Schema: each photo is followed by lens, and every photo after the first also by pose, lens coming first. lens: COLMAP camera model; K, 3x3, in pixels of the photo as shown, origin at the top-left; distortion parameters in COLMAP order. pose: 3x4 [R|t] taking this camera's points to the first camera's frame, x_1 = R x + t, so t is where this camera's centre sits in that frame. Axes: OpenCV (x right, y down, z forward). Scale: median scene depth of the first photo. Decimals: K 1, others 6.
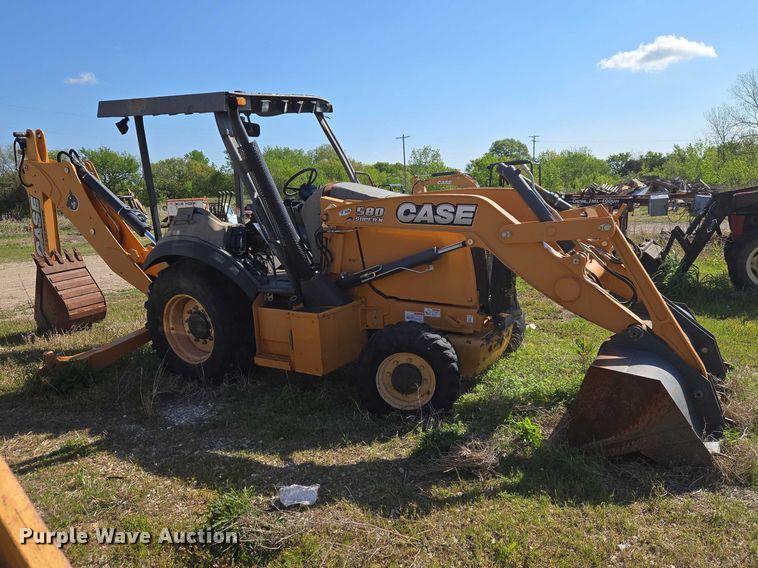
lens RADIAL K [[589.7, 0, 405.7], [0, 589.7, 307.9], [0, 0, 1]] dist [0.062863, -0.004699]
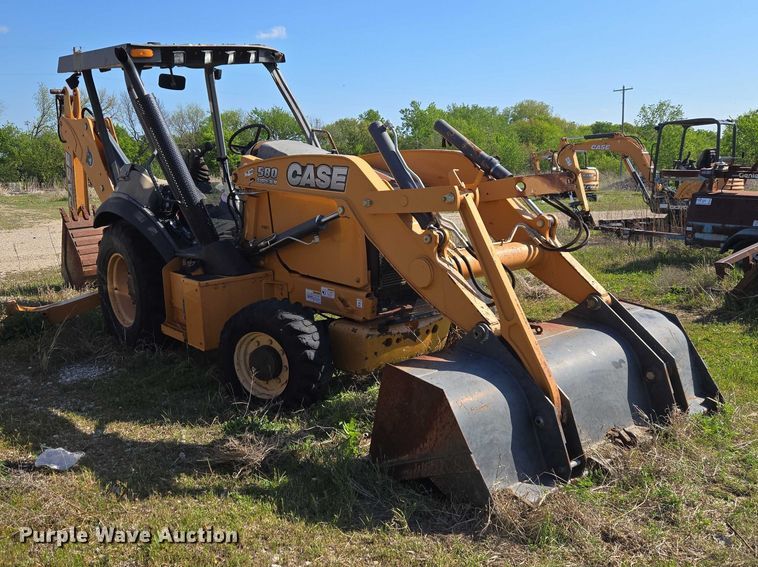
lens RADIAL K [[733.5, 0, 379.0], [0, 733.5, 283.5], [0, 0, 1]] dist [0.064488, -0.009936]
pose [[0.931805, 0.082977, -0.353347, 0.473753], [-0.092375, 0.995676, -0.009782, -0.001611], [0.351008, 0.041755, 0.935441, 0.032801]]
